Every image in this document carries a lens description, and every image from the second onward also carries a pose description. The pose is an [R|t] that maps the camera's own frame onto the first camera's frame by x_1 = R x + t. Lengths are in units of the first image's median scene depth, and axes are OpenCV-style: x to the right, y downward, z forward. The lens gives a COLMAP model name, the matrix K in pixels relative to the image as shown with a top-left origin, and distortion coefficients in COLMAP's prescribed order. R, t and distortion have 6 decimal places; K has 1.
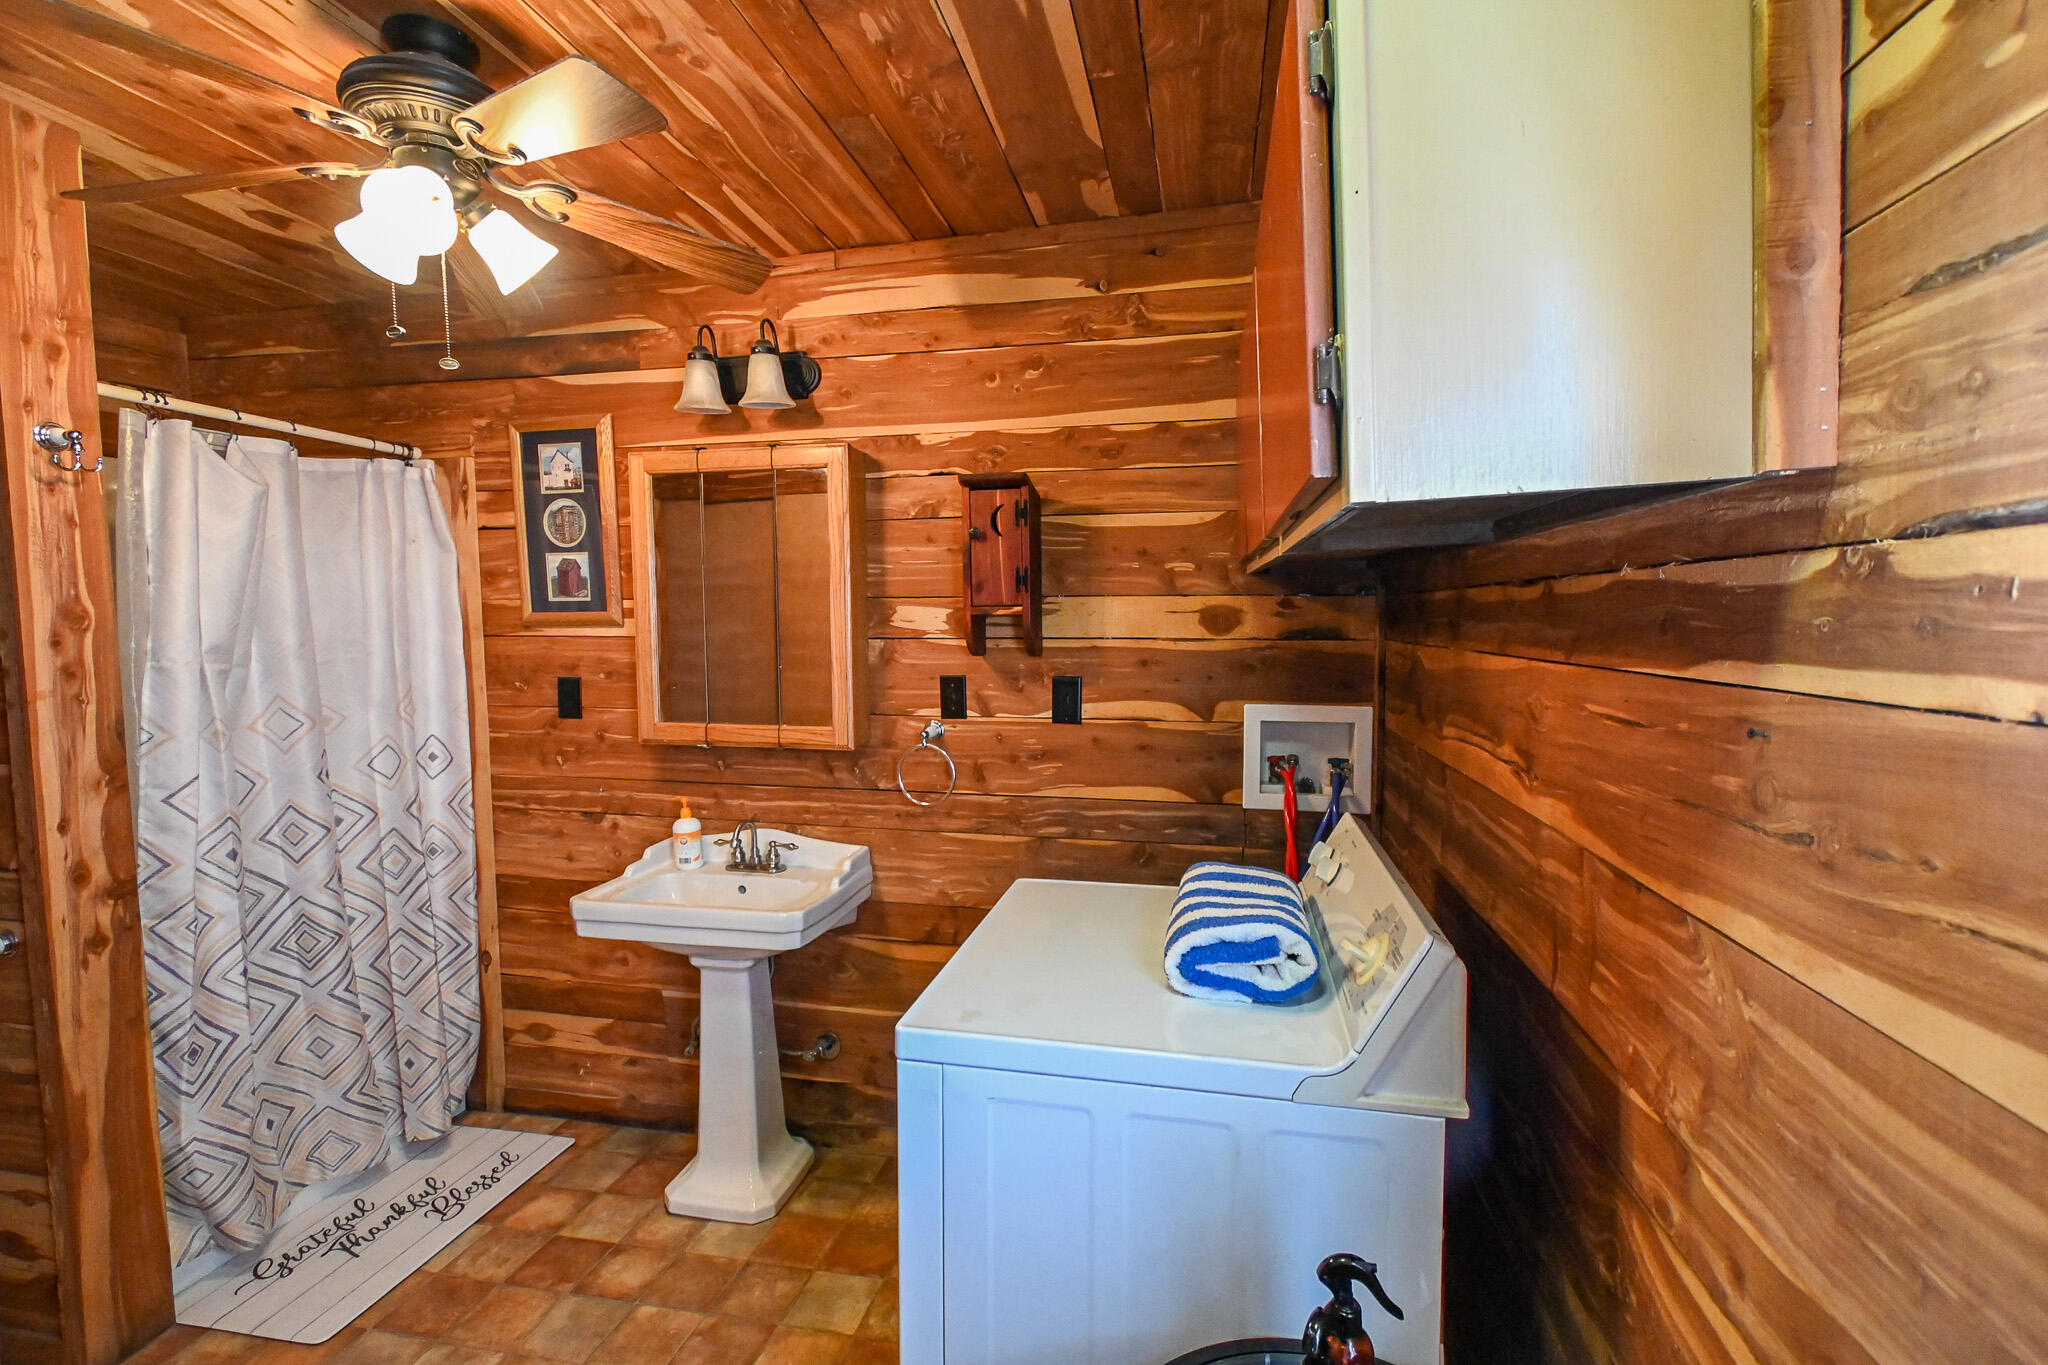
lens RADIAL K [[910.5, 0, 1029.7], [0, 910.5, 680.3], [0, 0, 1]] dist [0.008918, -0.003031]
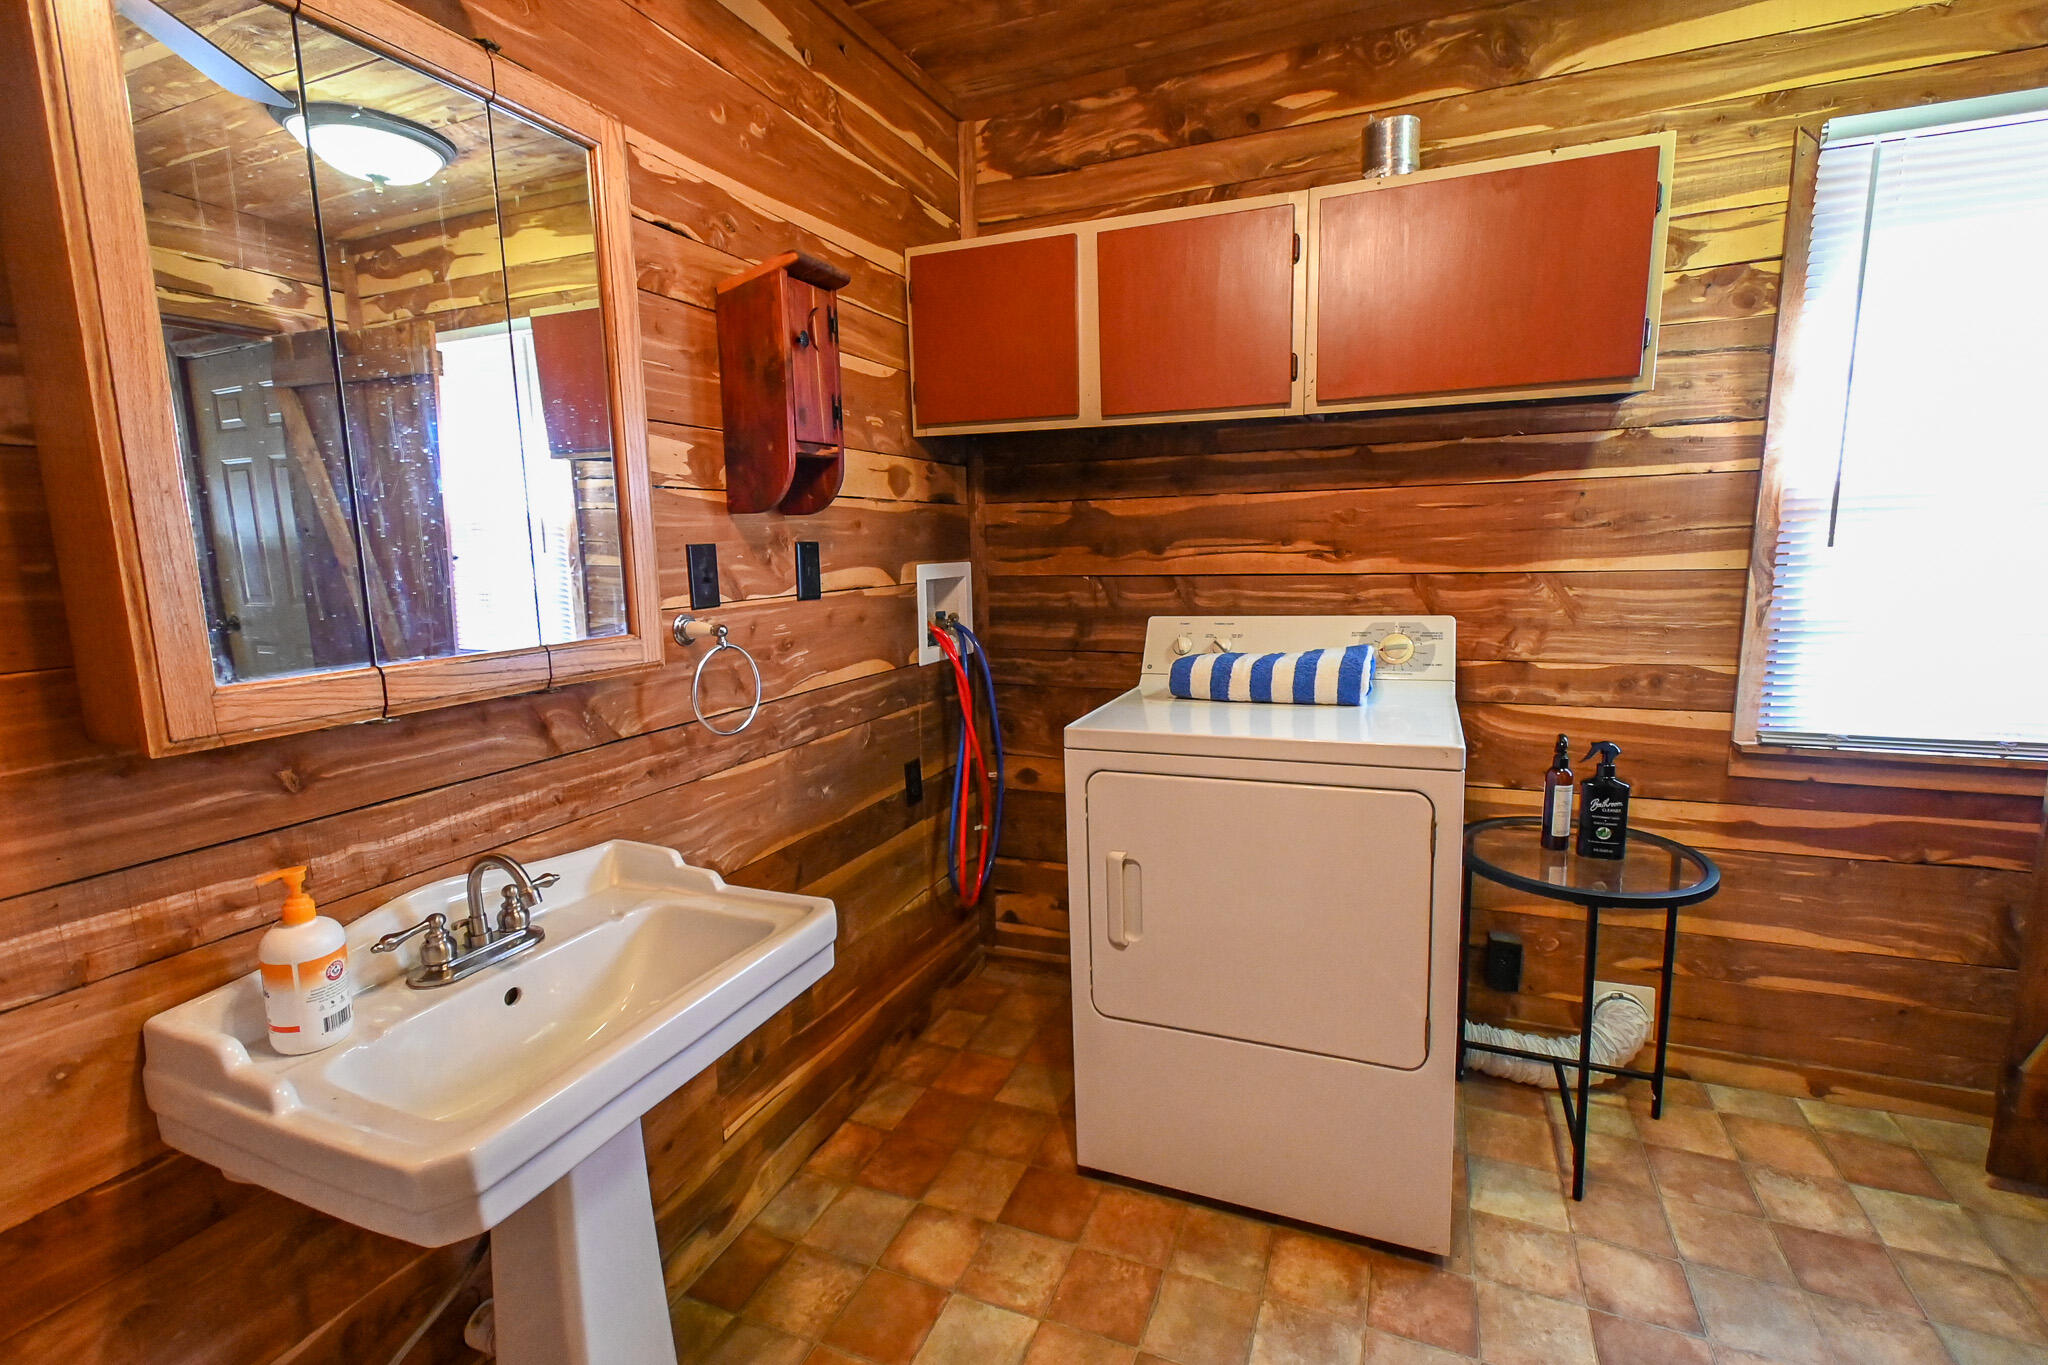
lens RADIAL K [[910.5, 0, 1026.4], [0, 910.5, 680.9], [0, 0, 1]] dist [0.008918, -0.003031]
pose [[0.188576, -0.151801, 0.970256, -0.723509], [0.092290, 0.986348, 0.136381, 0.025175], [-0.977712, 0.063827, 0.200011, 0.641888]]
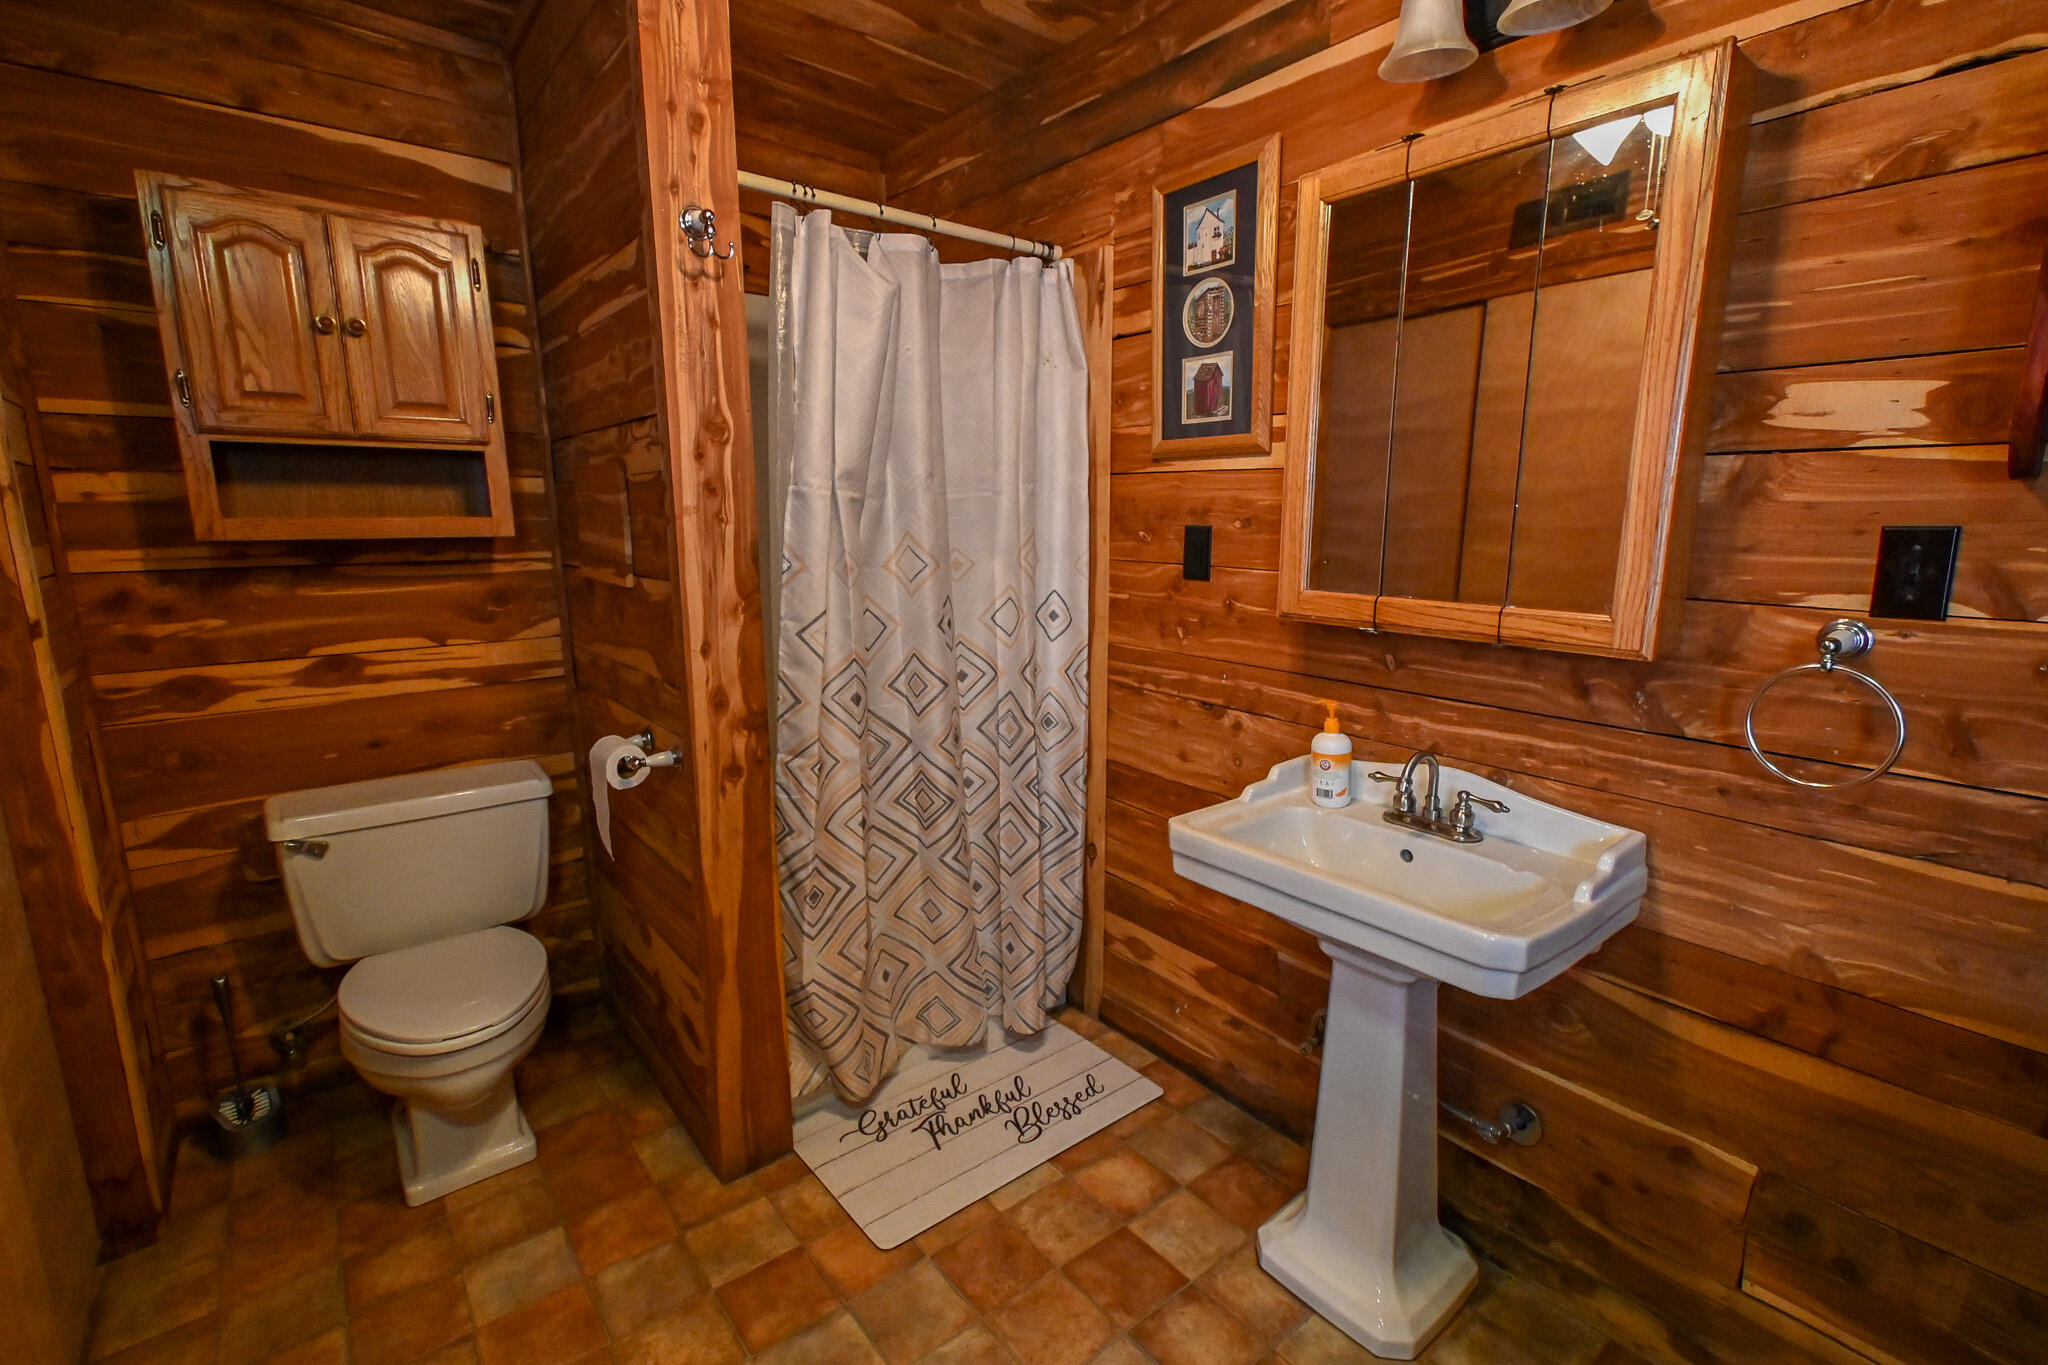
lens RADIAL K [[910.5, 0, 1024.0], [0, 910.5, 677.1], [0, 0, 1]] dist [0.008918, -0.003031]
pose [[0.773507, 0.120795, -0.622170, -0.141030], [-0.050477, 0.990292, 0.129511, 0.034268], [0.631775, -0.068772, 0.772095, 0.343274]]
